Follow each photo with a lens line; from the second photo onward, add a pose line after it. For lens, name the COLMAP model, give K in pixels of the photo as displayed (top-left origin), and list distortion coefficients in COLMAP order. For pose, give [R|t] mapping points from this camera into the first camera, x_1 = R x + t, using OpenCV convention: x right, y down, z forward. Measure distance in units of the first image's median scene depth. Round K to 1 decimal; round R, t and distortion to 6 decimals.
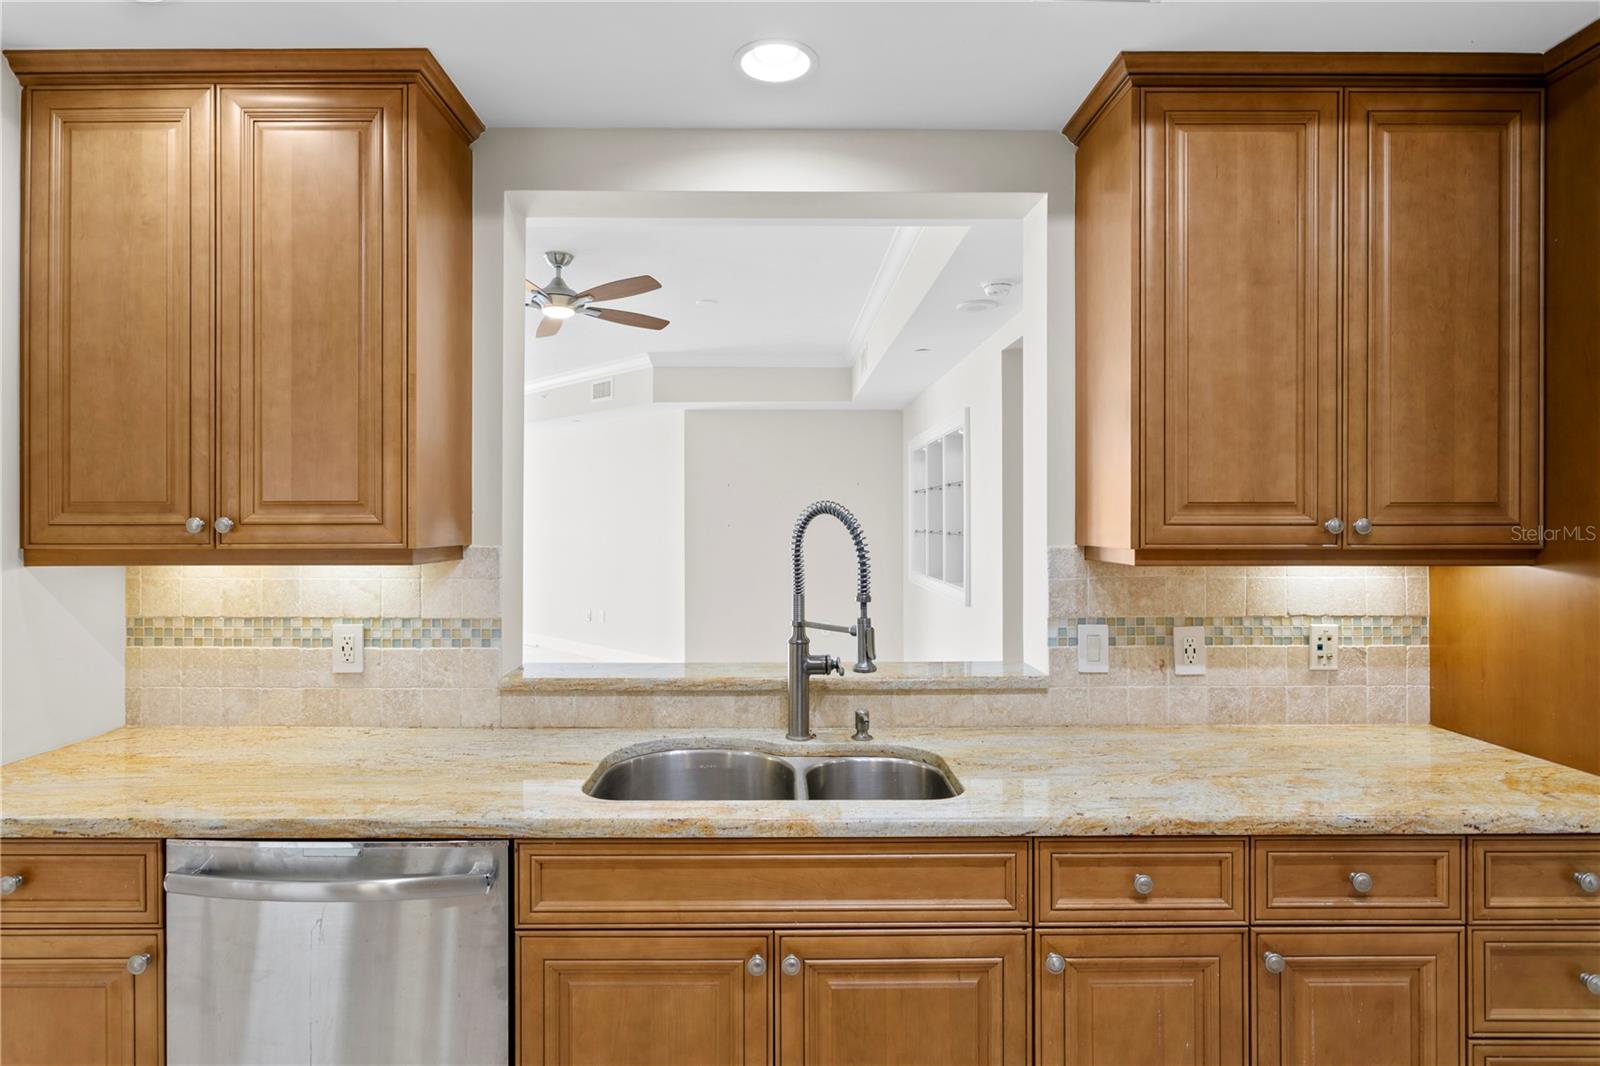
lens RADIAL K [[816.9, 0, 773.5], [0, 816.9, 523.5], [0, 0, 1]] dist [-0.014815, 0.004382]
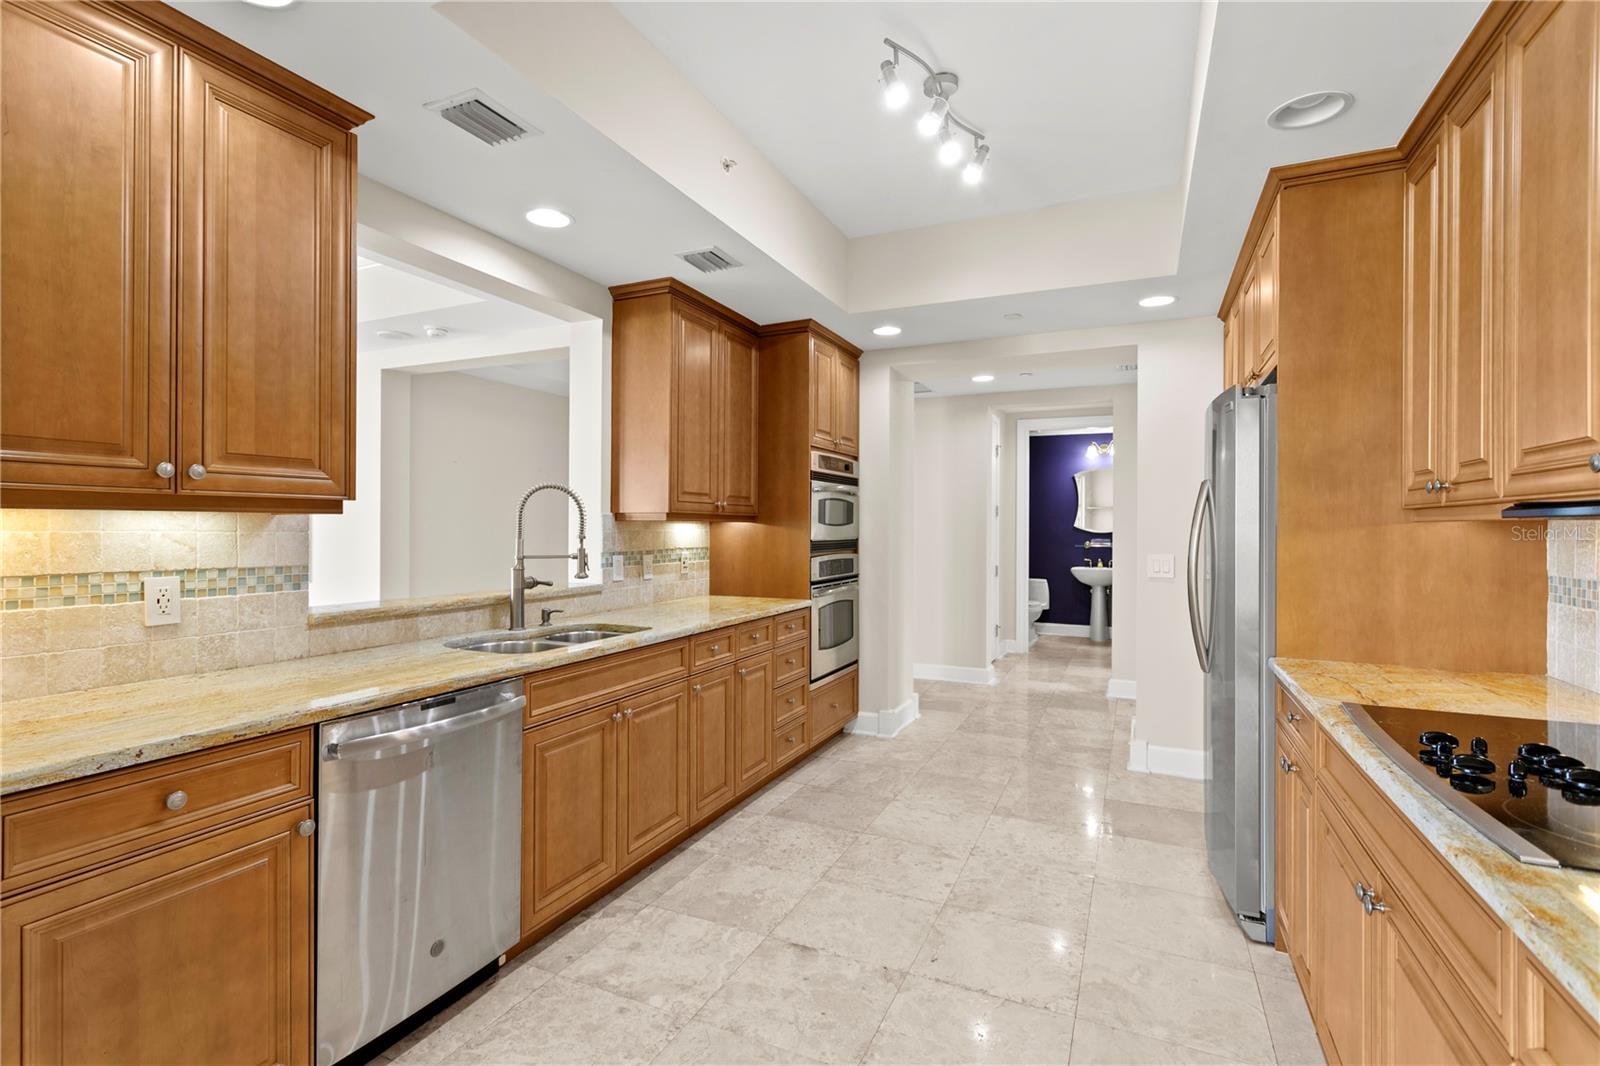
lens RADIAL K [[759.4, 0, 771.0], [0, 759.4, 525.1], [0, 0, 1]] dist [-0.008130, 0.004771]
pose [[0.440559, 0.005603, 0.897706, -1.030743], [-0.003558, 0.999984, -0.004495, 0.061175], [-0.897717, -0.001214, 0.440571, -0.090058]]
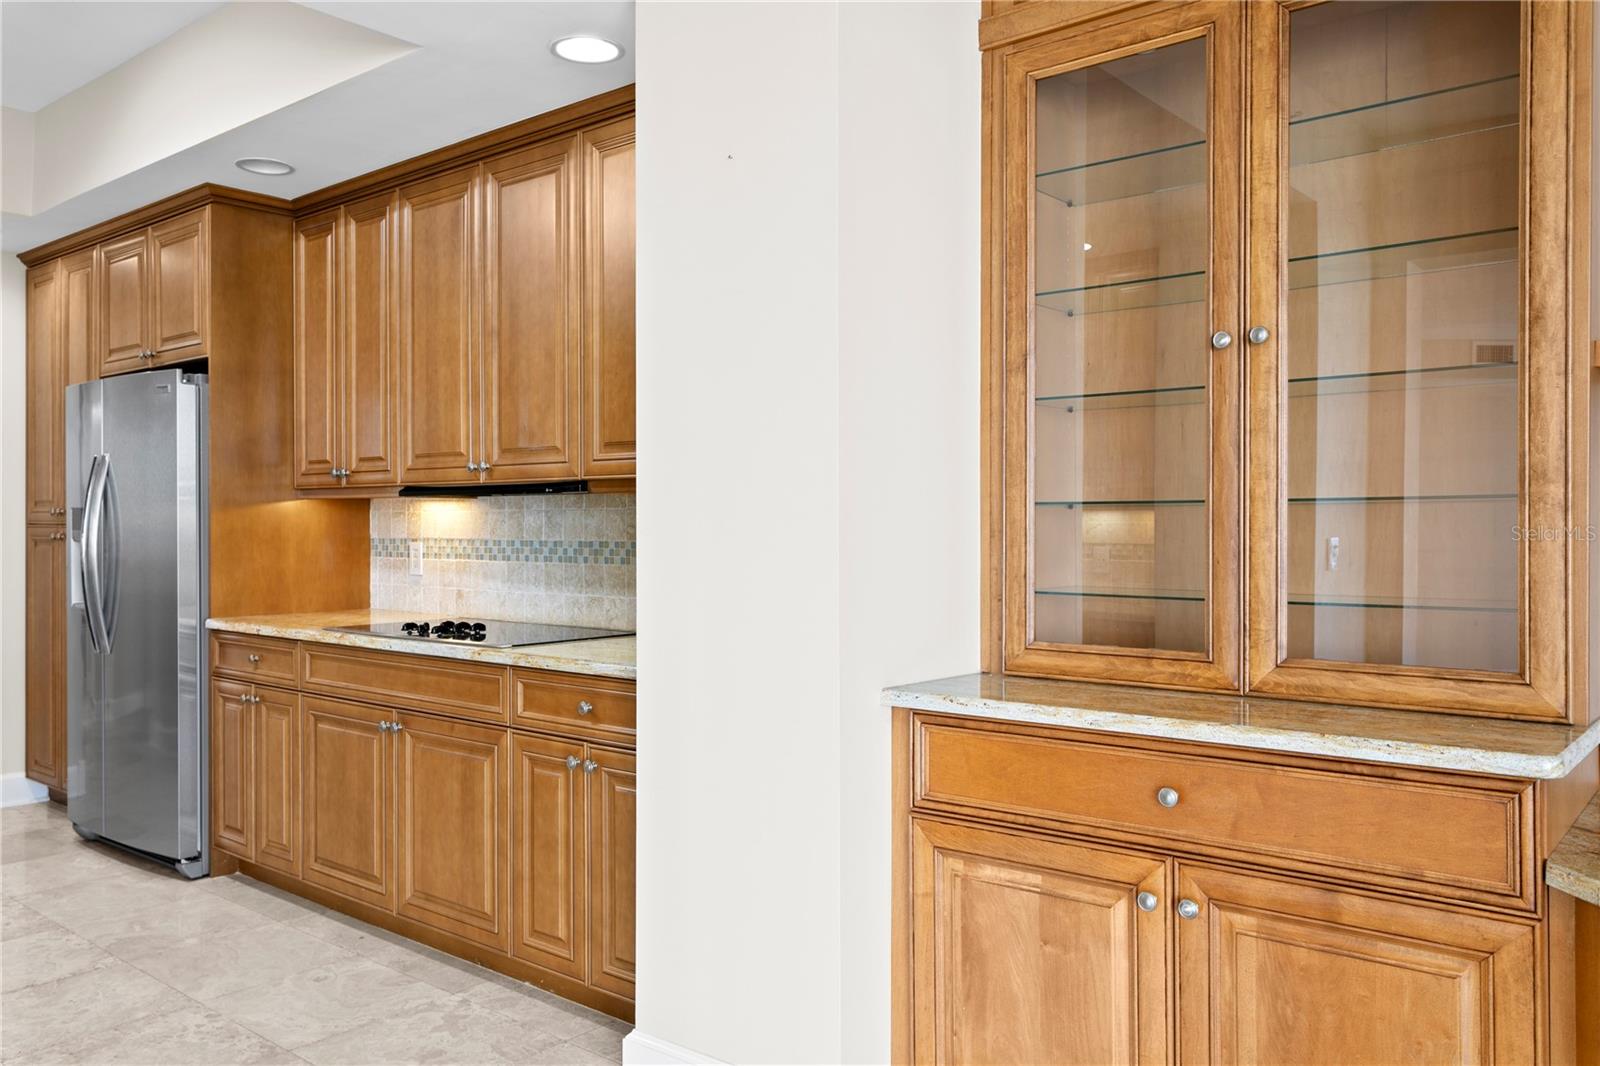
lens RADIAL K [[1223.6, 0, 764.2], [0, 1223.6, 525.7], [0, 0, 1]] dist [0.006000, 0.000190]
pose [[-0.755388, -0.002519, 0.655273, -1.746396], [0.001963, 0.999979, 0.006107, 0.084191], [-0.655275, 0.005899, -0.755367, 0.687966]]
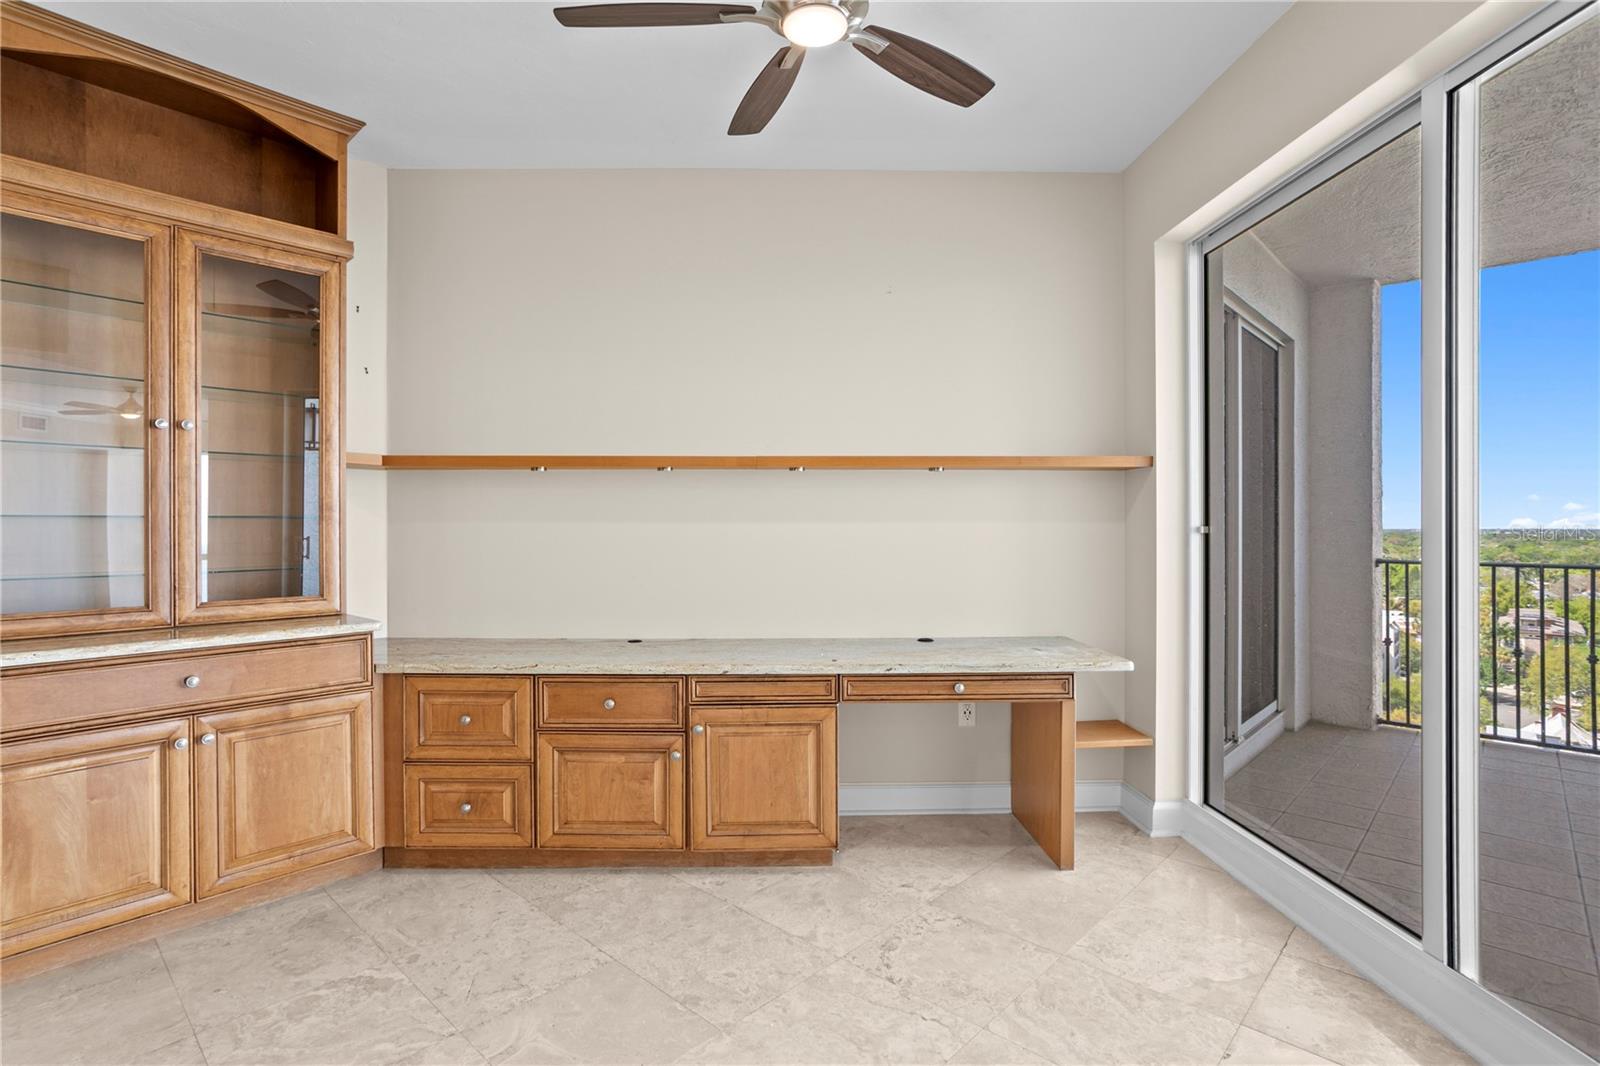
lens RADIAL K [[759.4, 0, 768.7], [0, 759.4, 531.3], [0, 0, 1]] dist [-0.008130, 0.004771]
pose [[-0.705560, 0.004449, -0.708637, -1.164469], [0.000899, 0.999985, 0.005383, 0.086812], [0.708650, 0.003161, -0.705553, 1.090602]]
